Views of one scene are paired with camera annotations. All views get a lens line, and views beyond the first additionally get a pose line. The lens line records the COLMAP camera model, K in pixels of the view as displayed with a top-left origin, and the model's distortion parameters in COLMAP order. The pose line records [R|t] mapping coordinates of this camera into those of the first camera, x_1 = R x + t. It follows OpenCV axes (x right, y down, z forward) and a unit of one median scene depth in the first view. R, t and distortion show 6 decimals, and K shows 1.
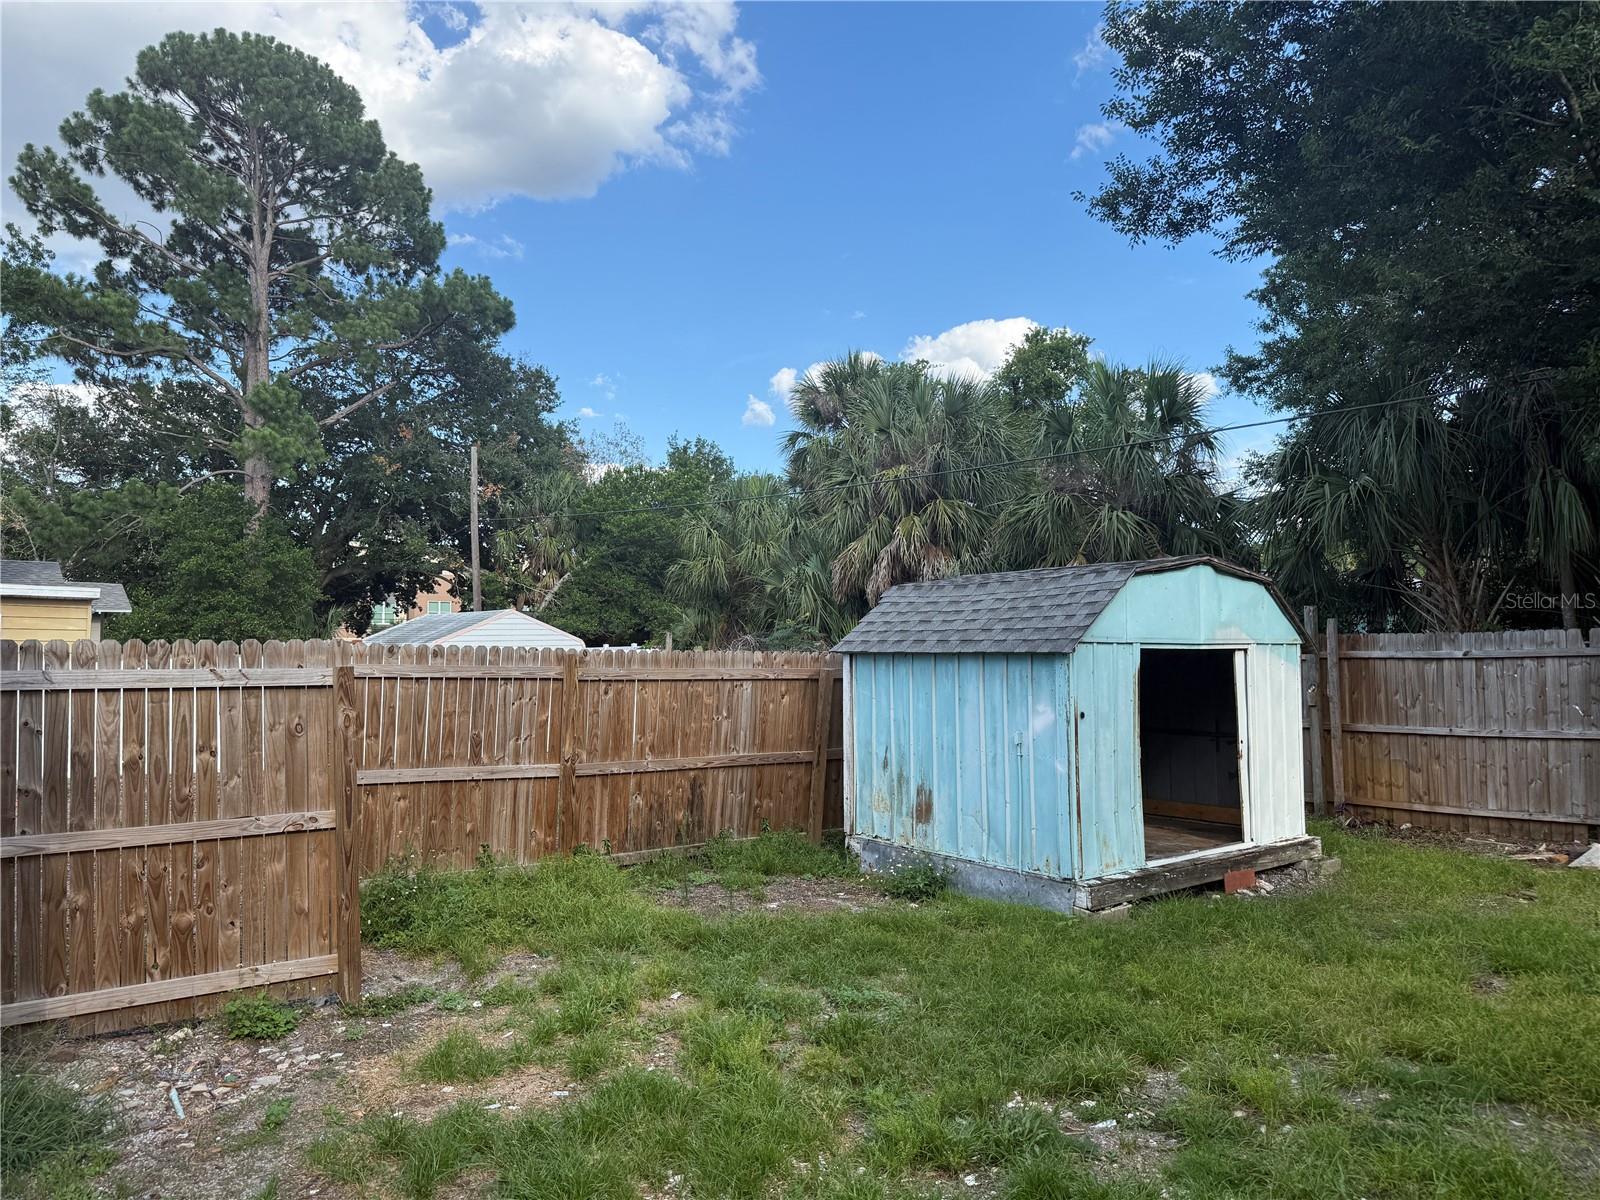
lens RADIAL K [[1132.0, 0, 791.6], [0, 1132.0, 604.4], [0, 0, 1]] dist [0.071636, -0.106638]
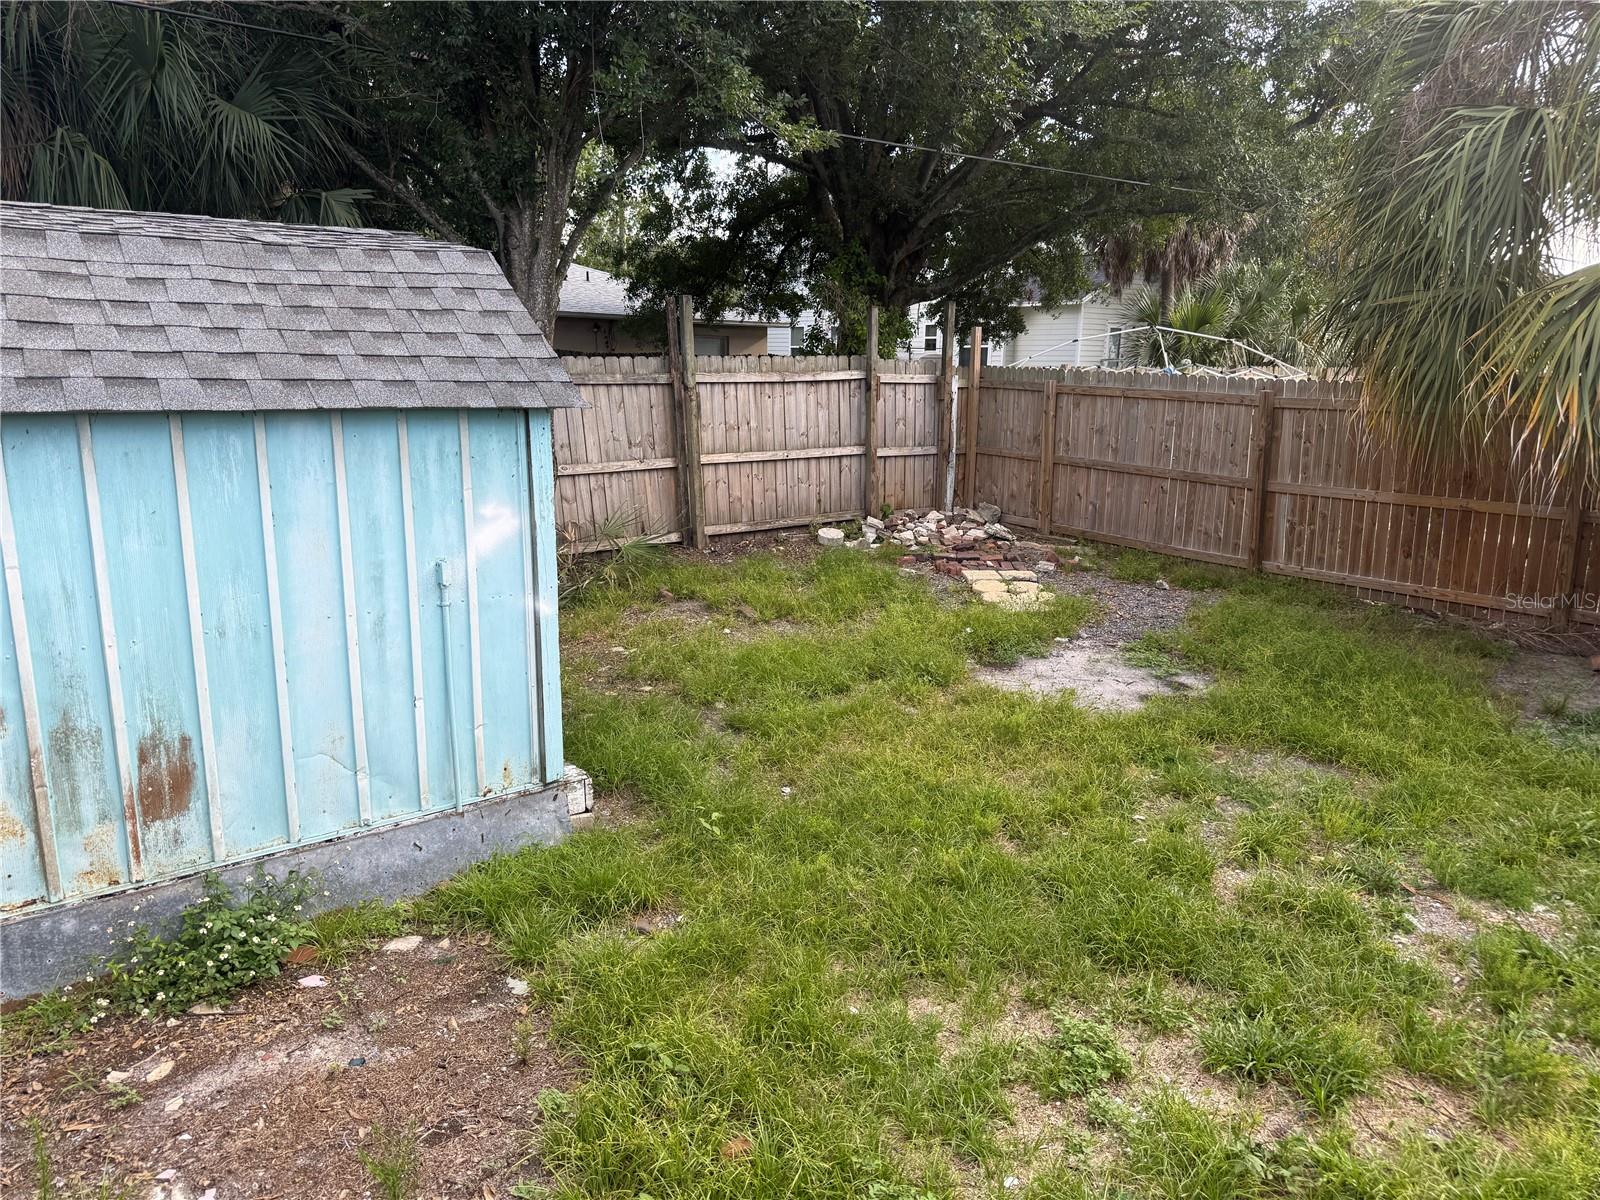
lens RADIAL K [[1132.0, 0, 791.6], [0, 1132.0, 604.4], [0, 0, 1]] dist [0.071636, -0.106638]
pose [[-0.044920, -0.216464, 0.975257, -0.302436], [-0.064340, 0.974842, 0.213408, 0.009247], [-0.996917, -0.053162, -0.057718, 0.820373]]
